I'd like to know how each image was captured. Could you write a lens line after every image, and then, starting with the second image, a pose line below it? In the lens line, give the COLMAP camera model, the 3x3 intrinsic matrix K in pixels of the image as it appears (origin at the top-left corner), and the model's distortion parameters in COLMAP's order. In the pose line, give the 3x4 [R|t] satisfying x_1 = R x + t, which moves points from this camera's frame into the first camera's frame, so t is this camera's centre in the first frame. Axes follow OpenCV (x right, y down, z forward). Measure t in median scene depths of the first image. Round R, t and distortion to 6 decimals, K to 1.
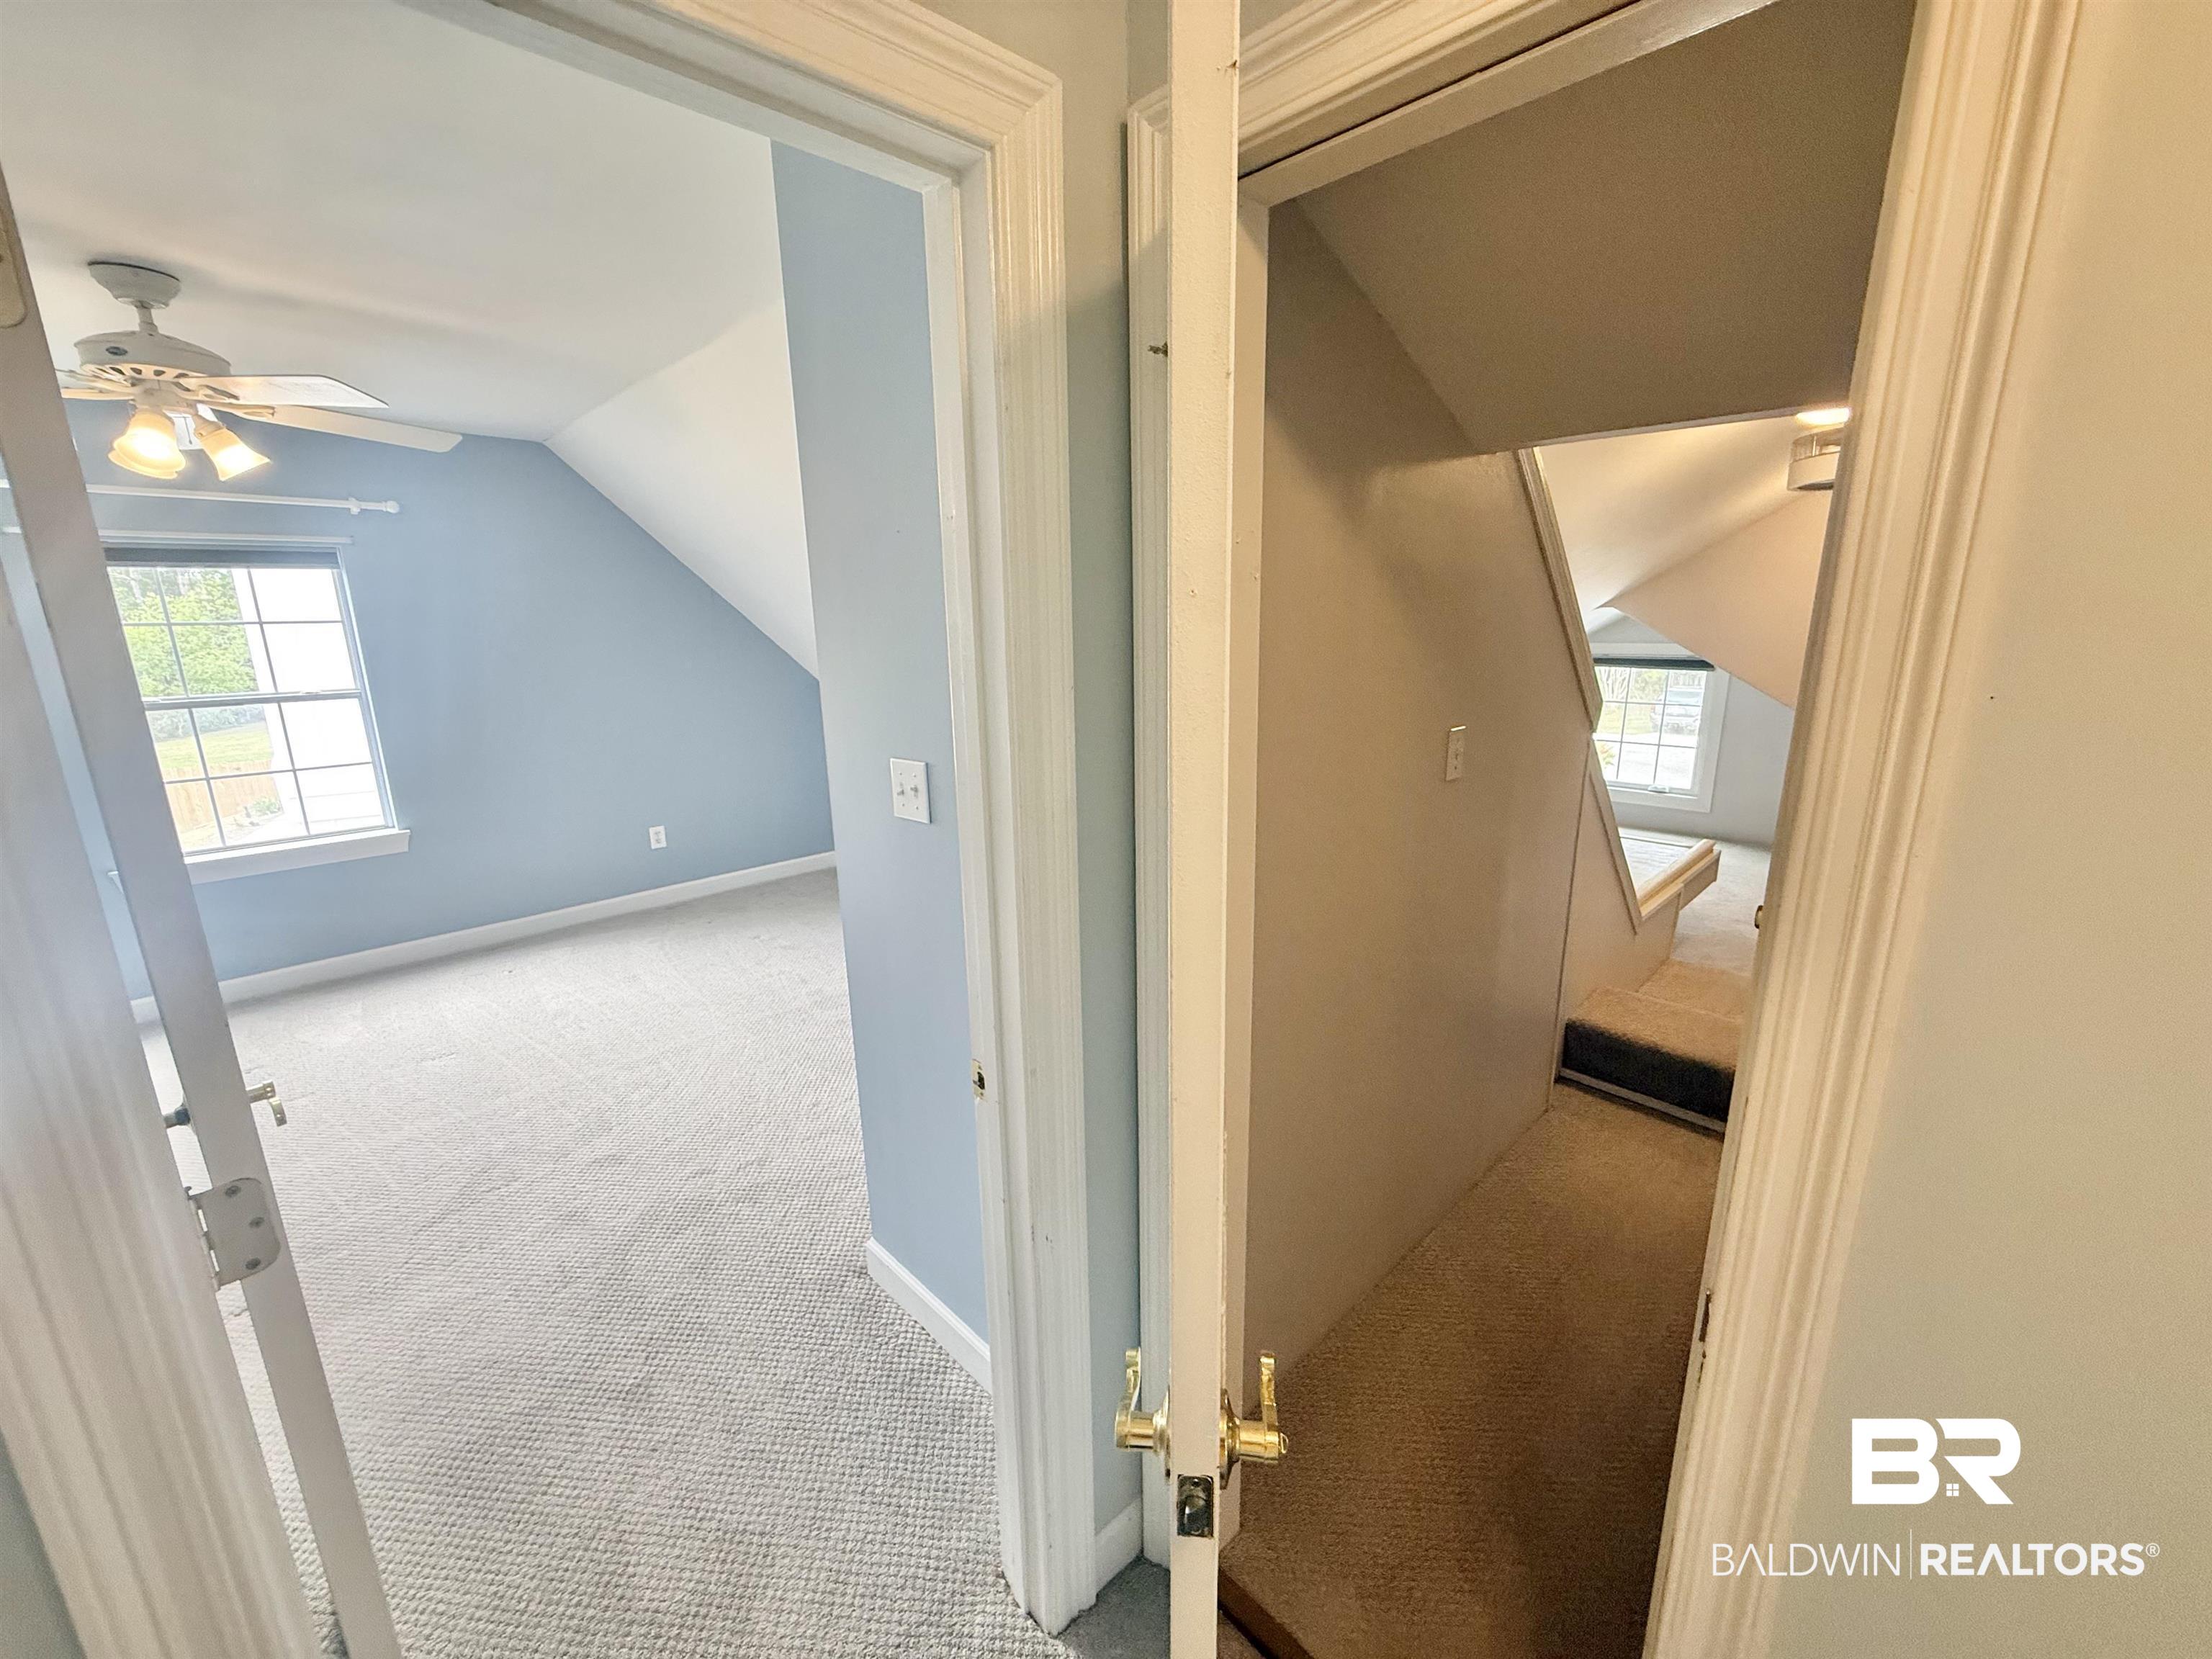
lens RADIAL K [[879.4, 0, 1097.4], [0, 879.4, 826.5], [0, 0, 1]] dist [0.001503, 0.000111]
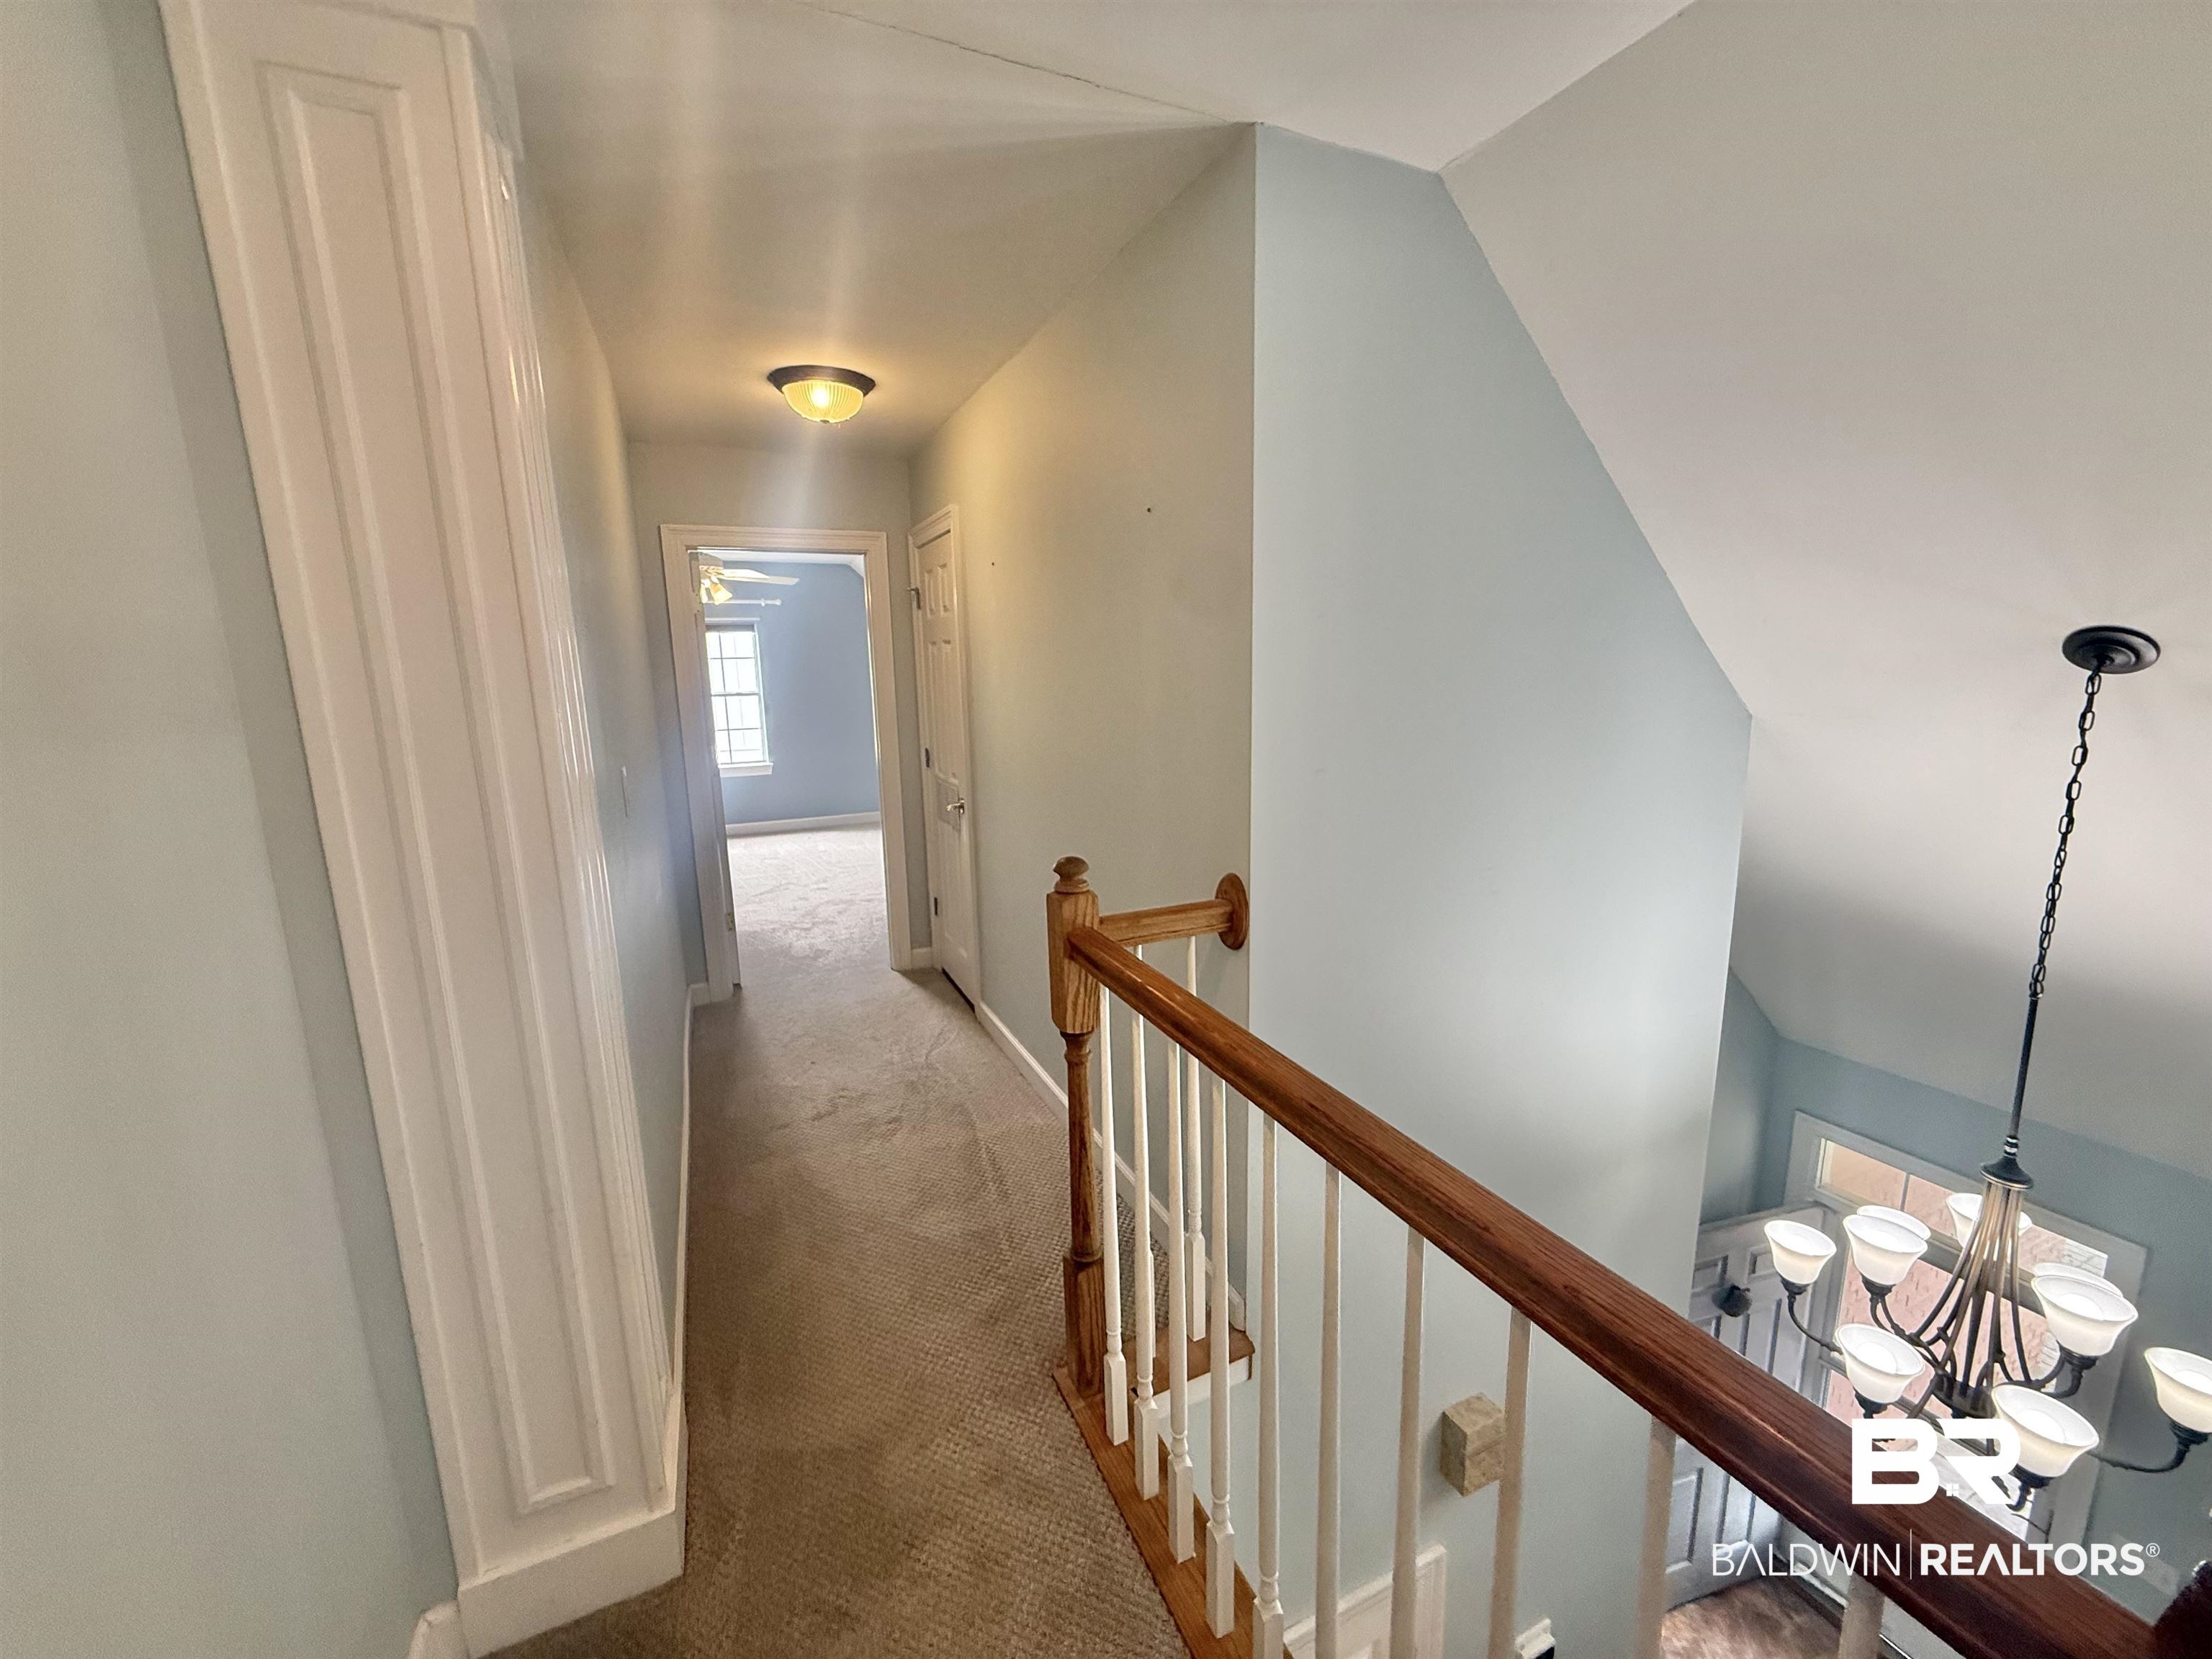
lens RADIAL K [[879.4, 0, 1097.4], [0, 879.4, 829.1], [0, 0, 1]] dist [0.001503, 0.000111]
pose [[0.940537, 0.068040, -0.332807, 0.660405], [-0.079588, 0.996603, -0.021175, 0.159995], [0.330236, 0.046403, 0.942757, -0.710222]]
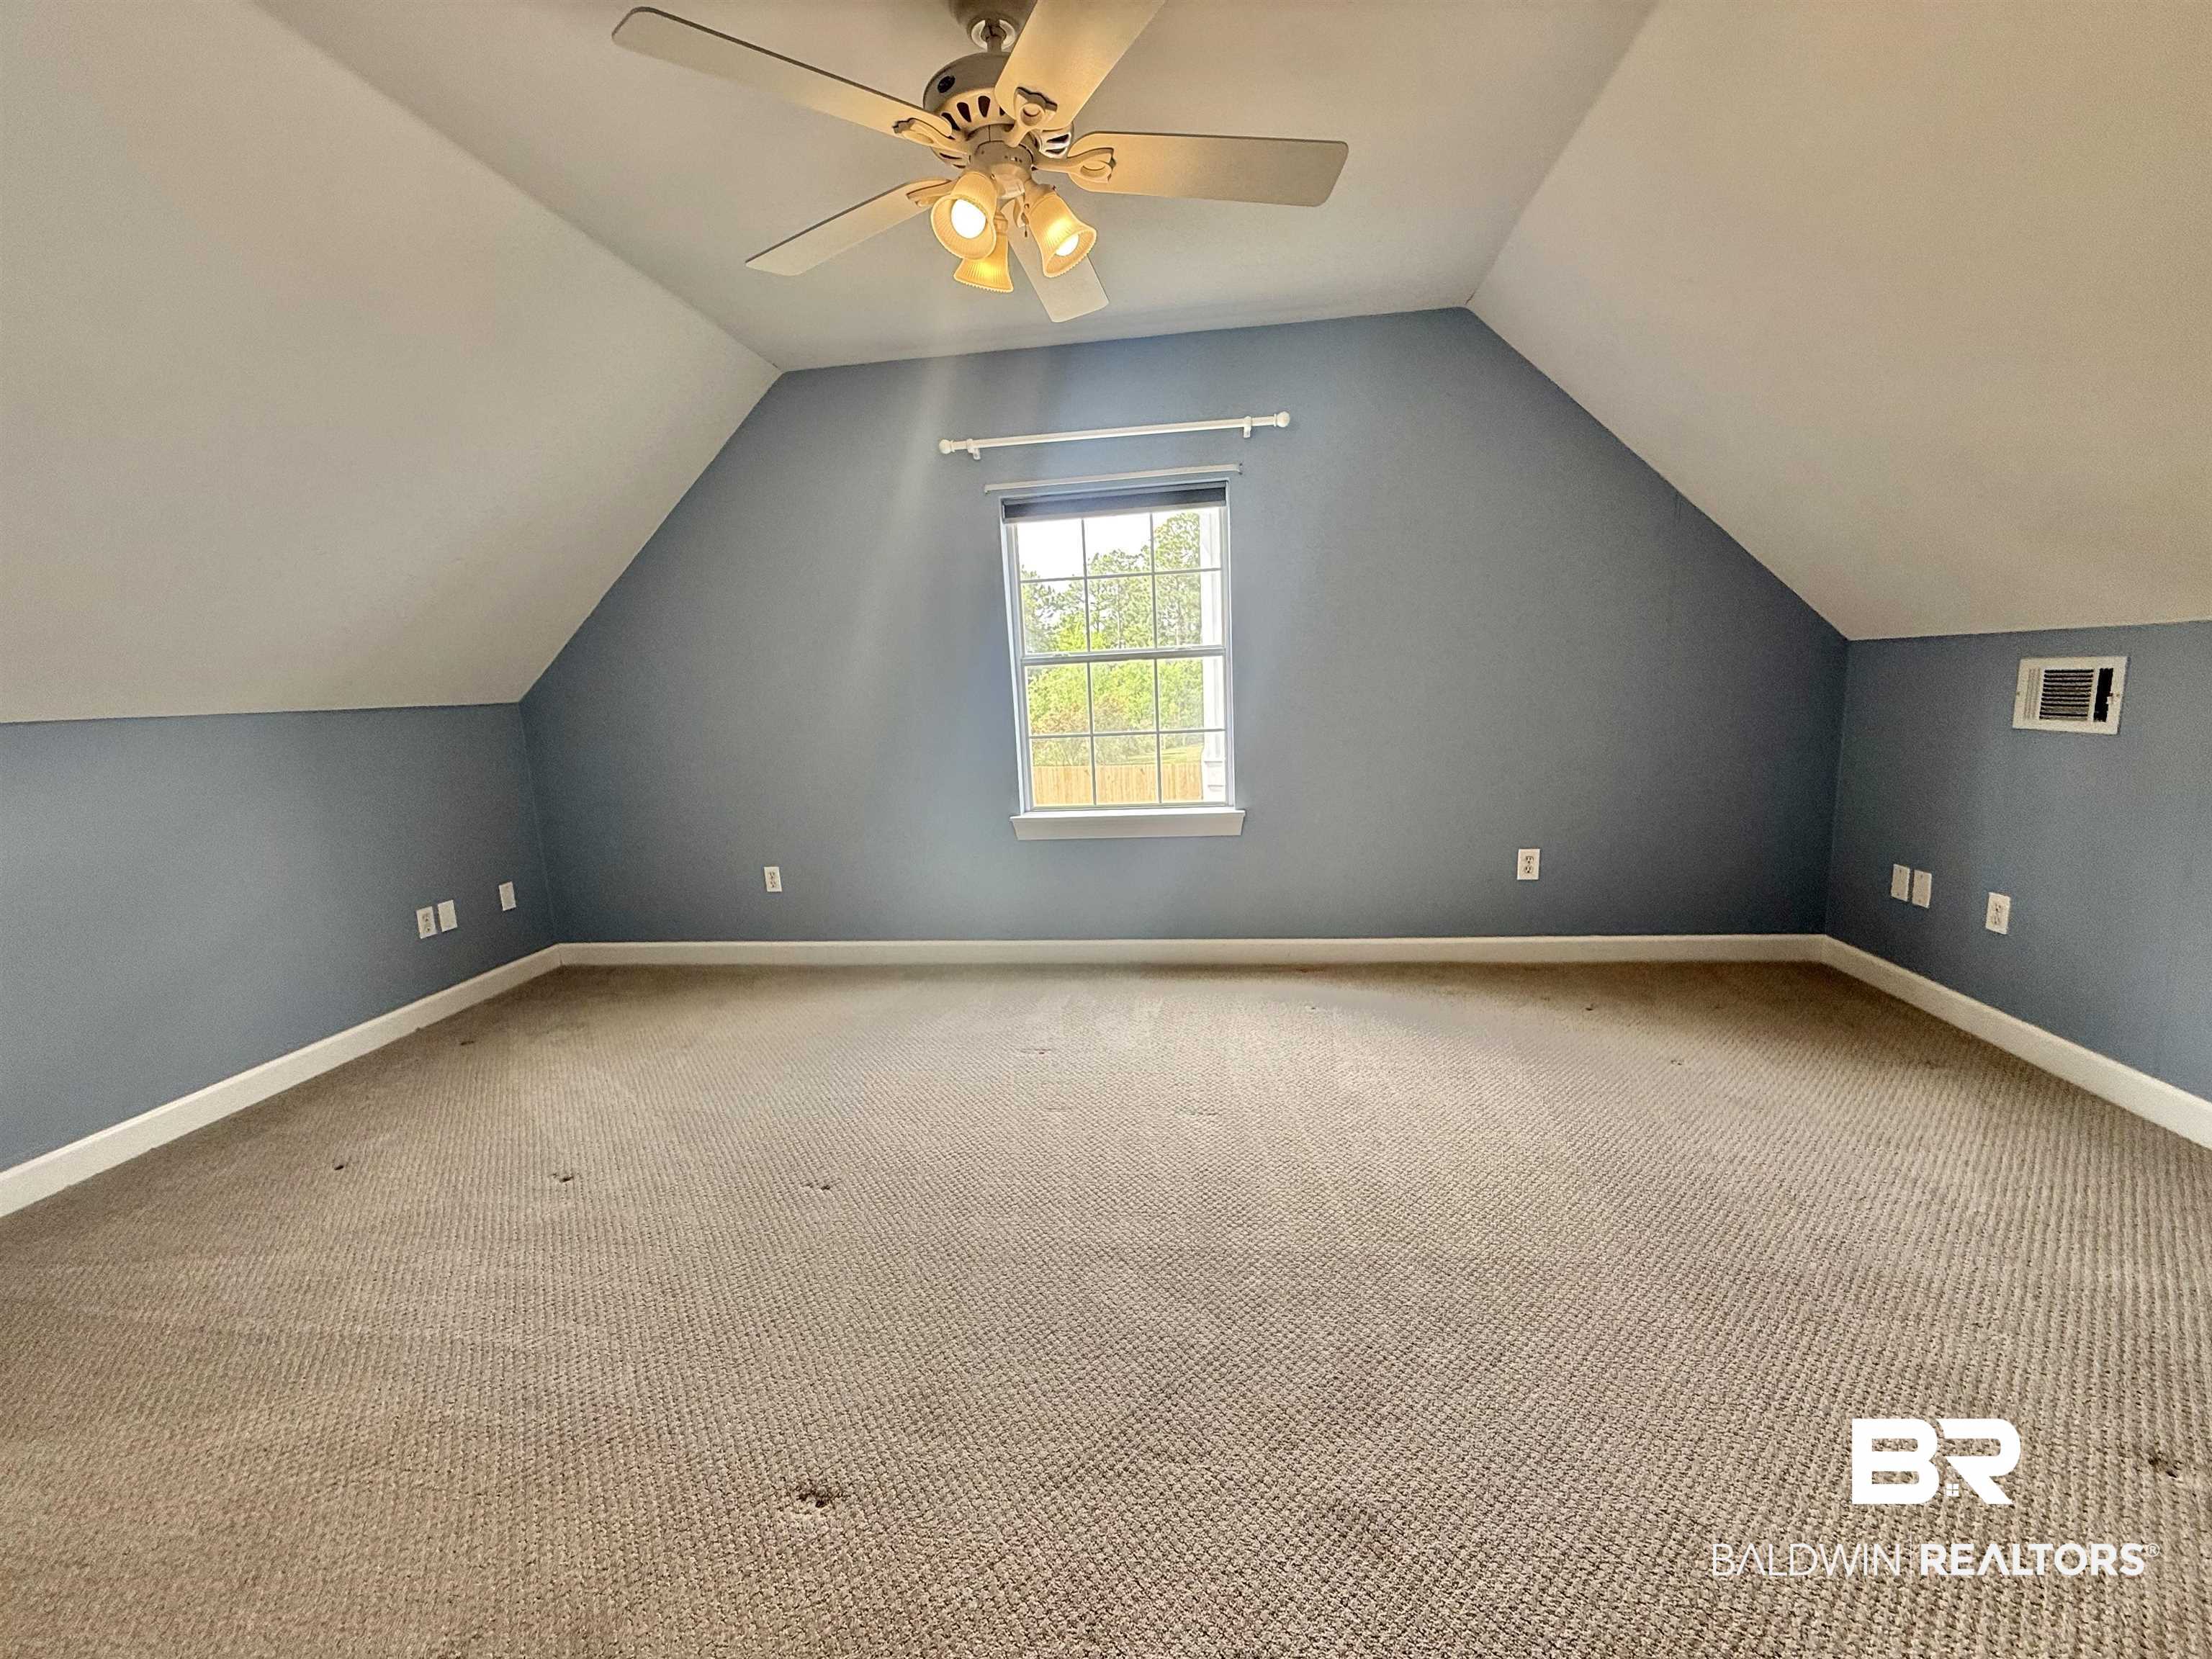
lens RADIAL K [[879.4, 0, 1089.9], [0, 879.4, 828.9], [0, 0, 1]] dist [0.001503, 0.000111]
pose [[0.607987, 0.119910, -0.784840, -0.228860], [-0.147200, 0.988415, 0.036982, 0.013371], [0.780182, 0.093044, 0.618594, 0.404422]]
